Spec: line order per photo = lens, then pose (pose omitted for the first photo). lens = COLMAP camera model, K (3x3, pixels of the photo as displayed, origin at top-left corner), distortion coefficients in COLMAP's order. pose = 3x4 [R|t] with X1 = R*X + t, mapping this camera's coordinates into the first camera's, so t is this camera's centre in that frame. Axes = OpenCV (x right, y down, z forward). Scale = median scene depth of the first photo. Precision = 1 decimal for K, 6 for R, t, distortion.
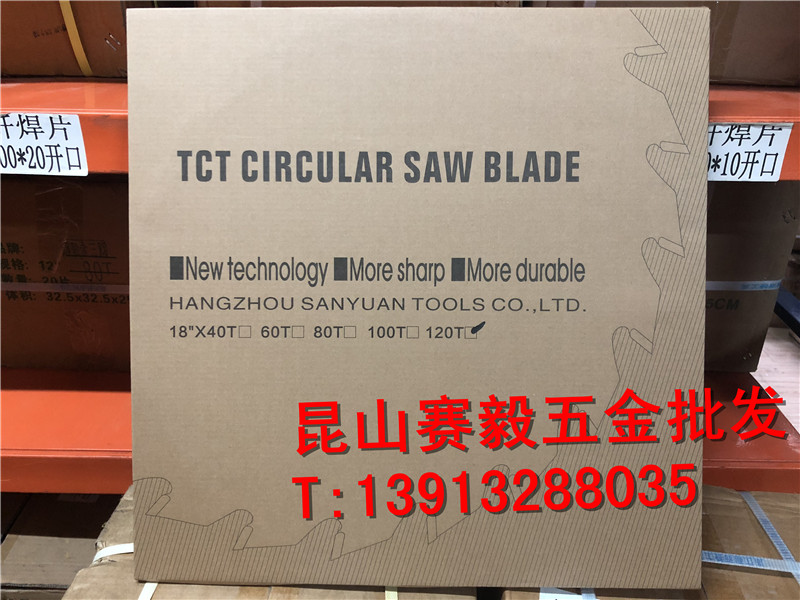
lens RADIAL K [[701.7, 0, 401.6], [0, 701.7, 304.1], [0, 0, 1]] dist [0.006115, -0.013470]
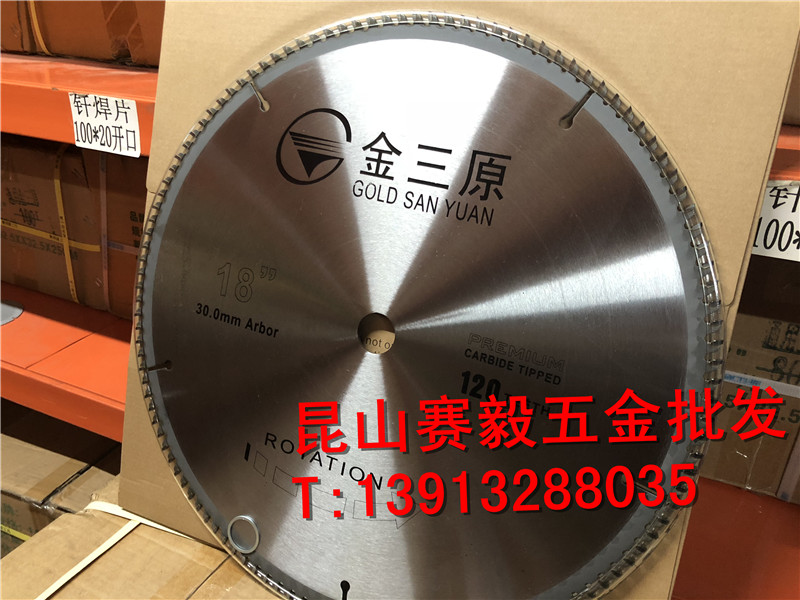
lens RADIAL K [[701.7, 0, 401.6], [0, 701.7, 304.1], [0, 0, 1]] dist [0.006115, -0.013470]
pose [[0.901075, 0.192372, -0.388660, 0.372183], [-0.204102, 0.978884, 0.011317, -0.057153], [0.382630, 0.069129, 0.921312, 0.177572]]
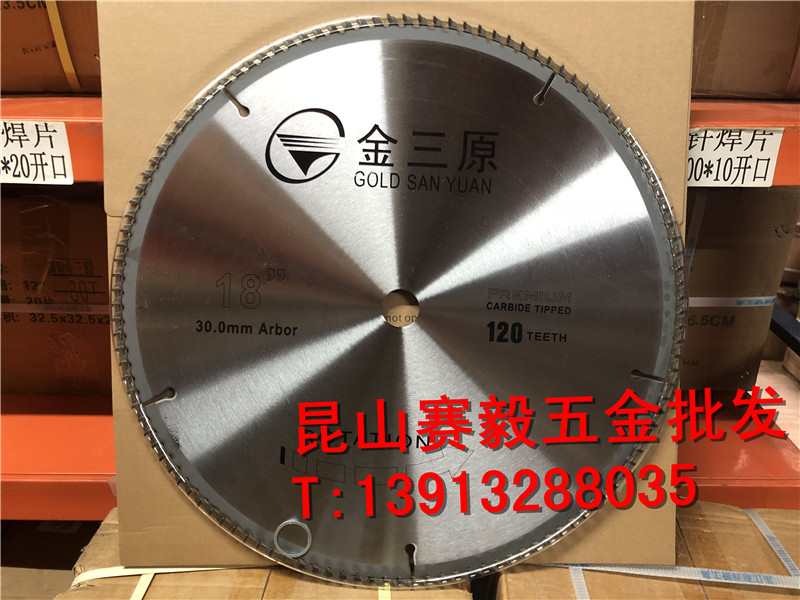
lens RADIAL K [[701.7, 0, 401.6], [0, 701.7, 304.1], [0, 0, 1]] dist [0.006115, -0.013470]
pose [[0.999896, -0.007740, 0.012151, -0.000478], [0.008480, 0.998030, -0.062157, 0.049160], [-0.011646, 0.062254, 0.997992, 0.024116]]
